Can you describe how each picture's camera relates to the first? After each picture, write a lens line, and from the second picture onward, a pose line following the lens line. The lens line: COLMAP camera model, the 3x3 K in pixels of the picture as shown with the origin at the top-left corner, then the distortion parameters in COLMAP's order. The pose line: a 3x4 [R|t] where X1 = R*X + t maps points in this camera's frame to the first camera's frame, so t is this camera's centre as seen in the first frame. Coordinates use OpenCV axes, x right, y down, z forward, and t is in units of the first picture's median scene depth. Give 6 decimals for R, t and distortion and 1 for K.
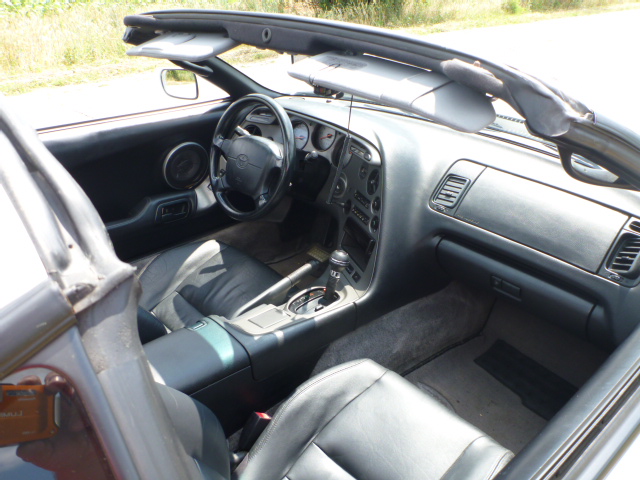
lens RADIAL K [[512.8, 0, 320.1], [0, 512.8, 240.2], [0, 0, 1]] dist [-0.028466, 0.001433]
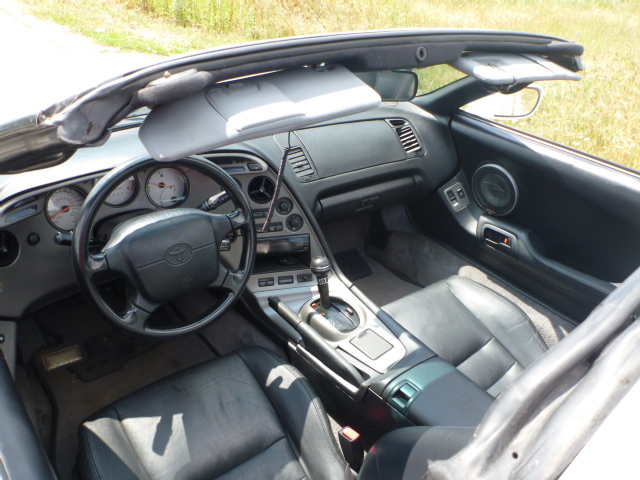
lens RADIAL K [[512.8, 0, 318.6], [0, 512.8, 240.7], [0, 0, 1]] dist [-0.028466, 0.001433]
pose [[0.088473, -0.516112, 0.851940, -0.946099], [0.397985, 0.802373, 0.444754, -0.536251], [-0.913116, 0.299711, 0.276393, 0.882217]]
